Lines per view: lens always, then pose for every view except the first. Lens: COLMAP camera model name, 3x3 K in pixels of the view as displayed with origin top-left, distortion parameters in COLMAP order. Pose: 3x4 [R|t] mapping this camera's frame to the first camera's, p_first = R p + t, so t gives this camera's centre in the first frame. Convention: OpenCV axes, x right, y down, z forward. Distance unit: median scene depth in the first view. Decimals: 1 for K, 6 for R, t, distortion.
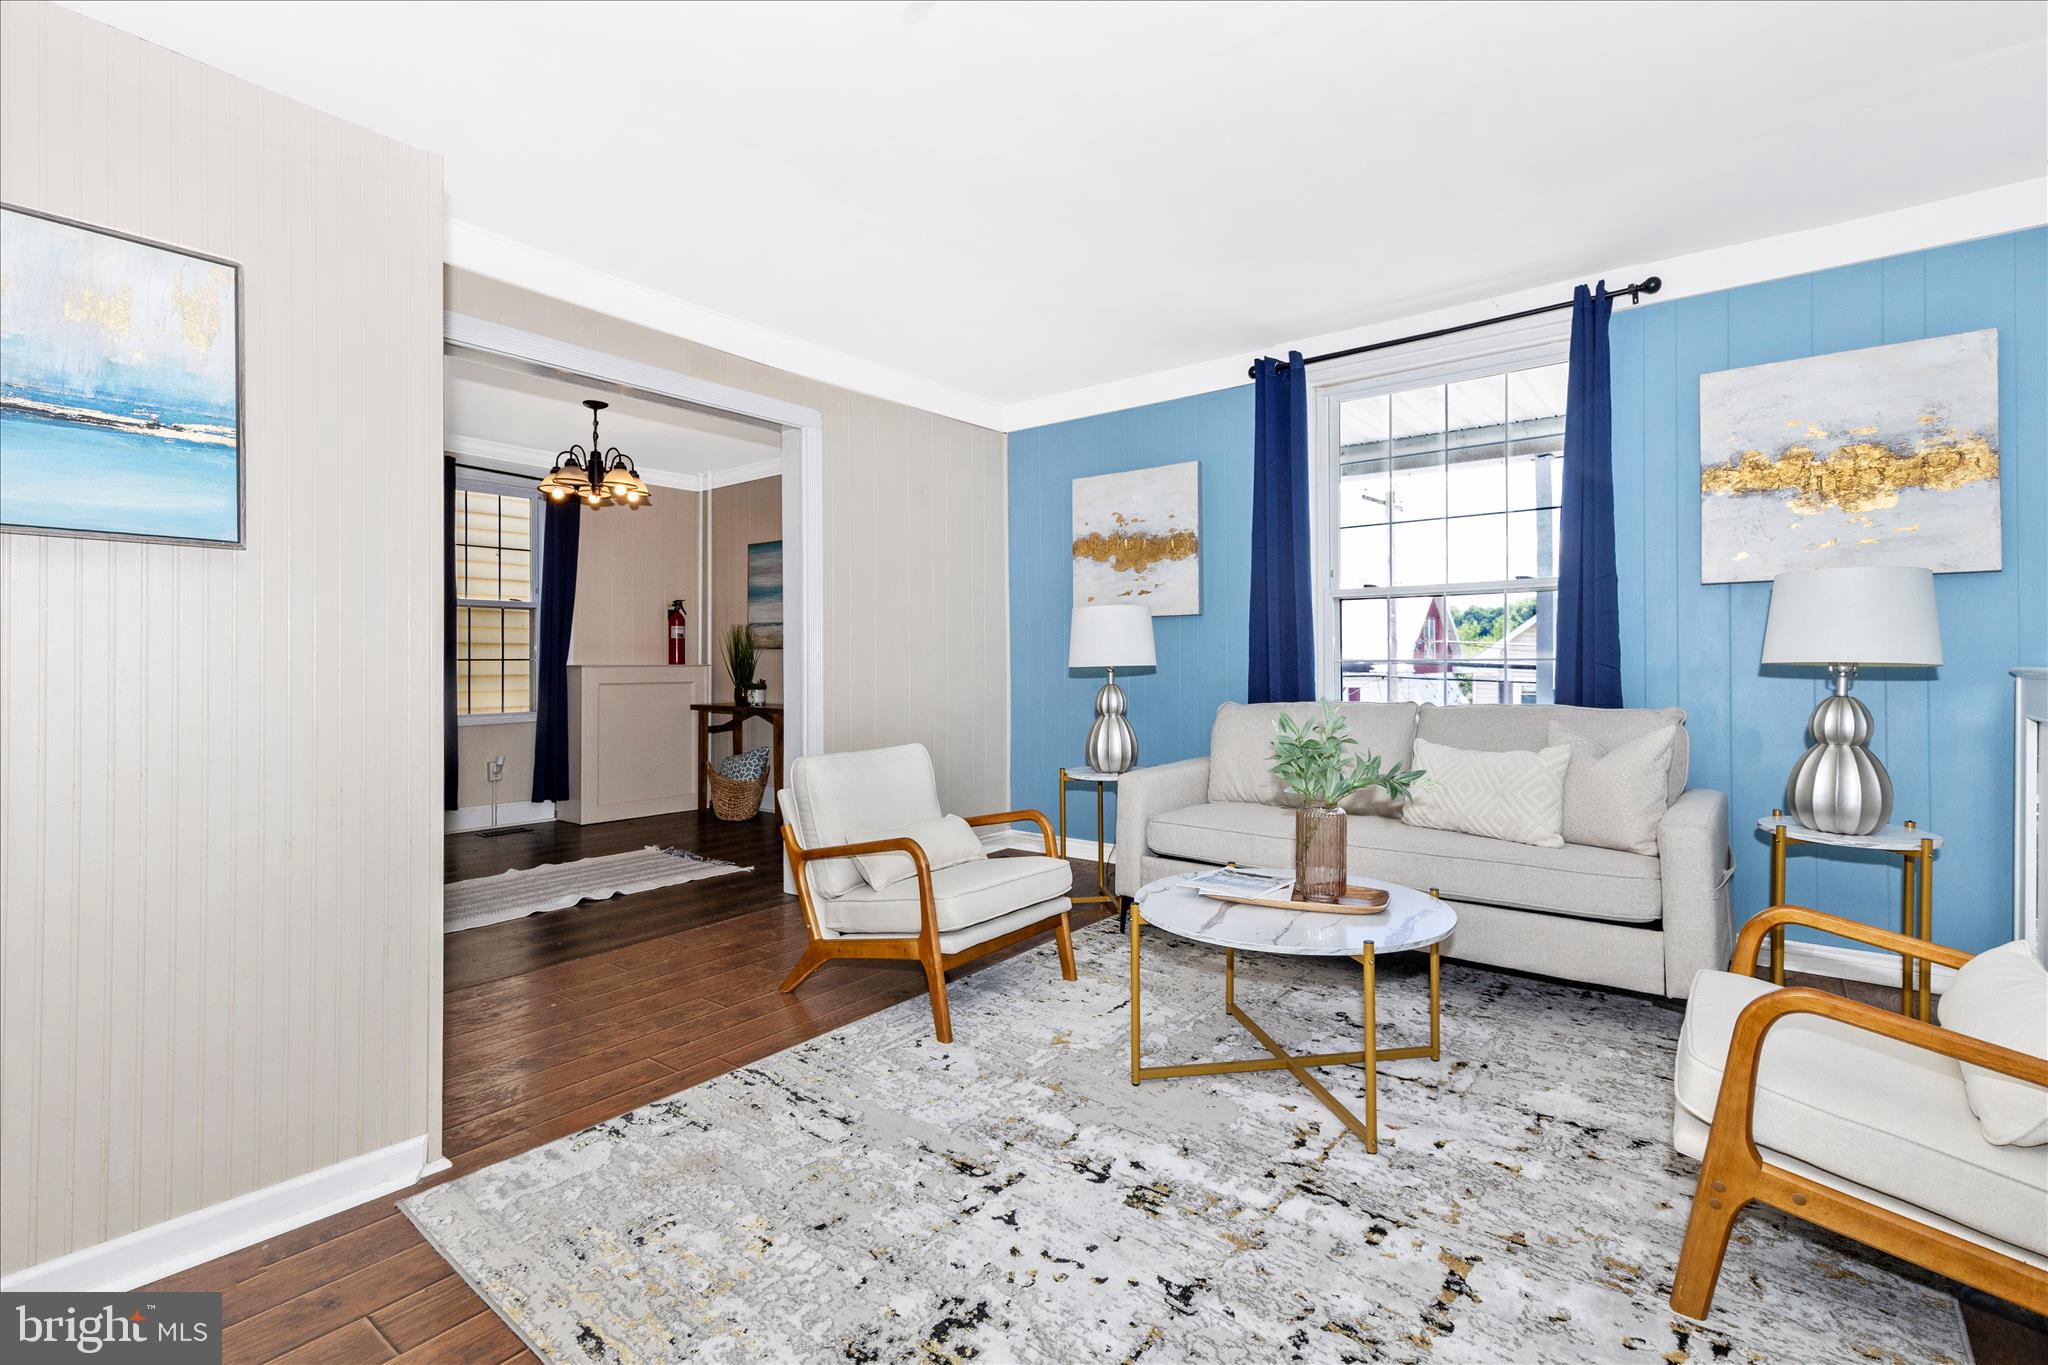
lens RADIAL K [[926.9, 0, 1061.5], [0, 926.9, 677.0], [0, 0, 1]] dist [0.003217, 0.000120]
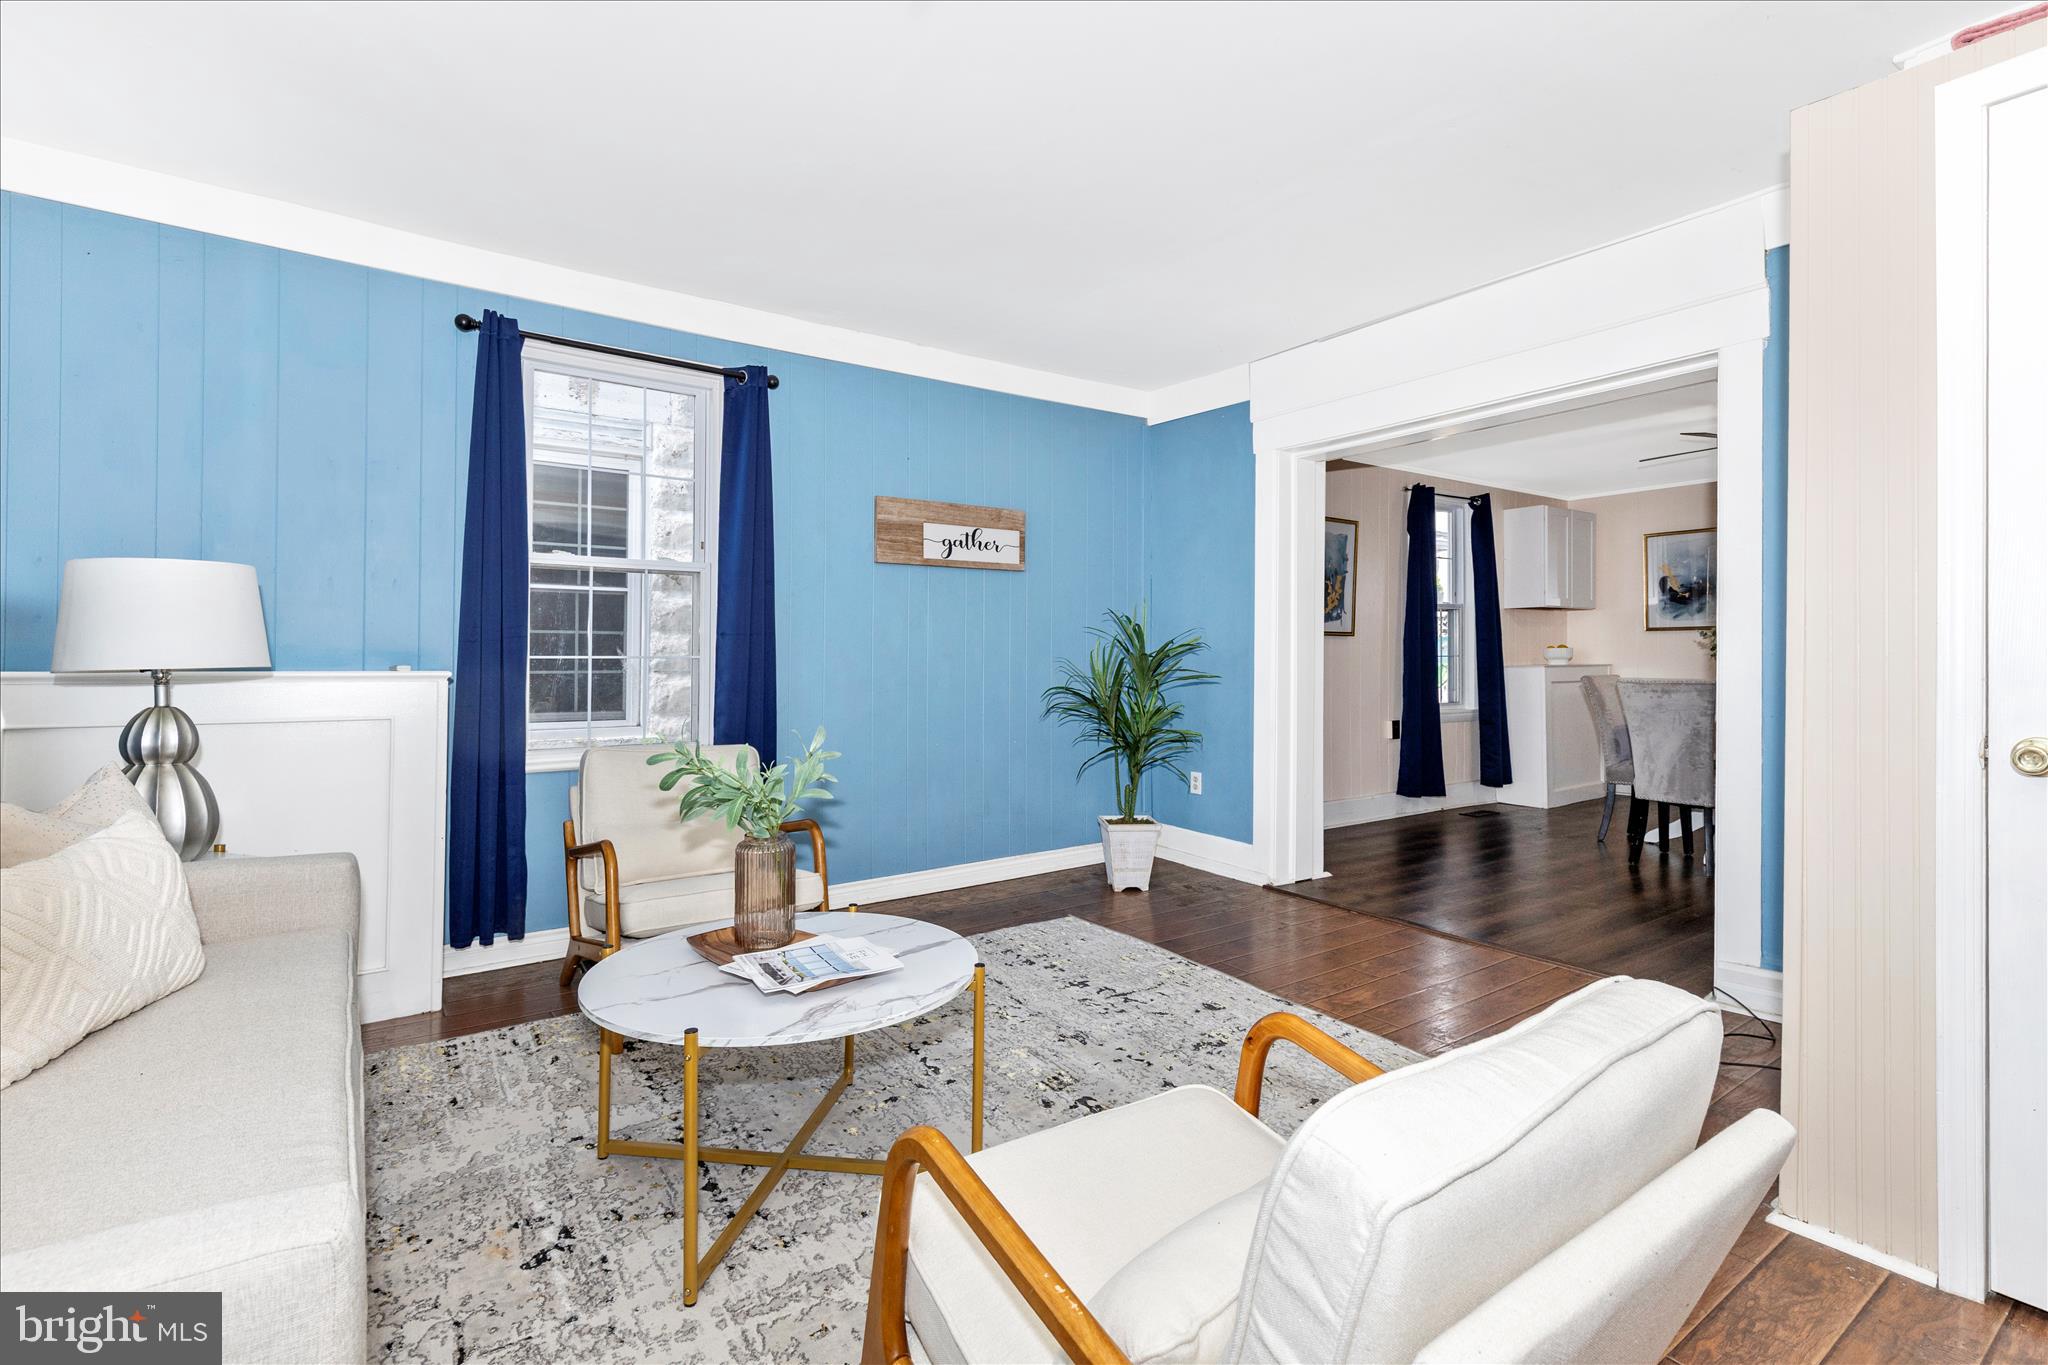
lens RADIAL K [[926.9, 0, 1061.5], [0, 926.9, 677.0], [0, 0, 1]] dist [0.003217, 0.000120]
pose [[-0.954901, -0.000370, 0.296925, -0.230588], [0.007458, 0.999654, 0.025233, -0.024424], [-0.296832, 0.026309, -0.954567, 1.740803]]
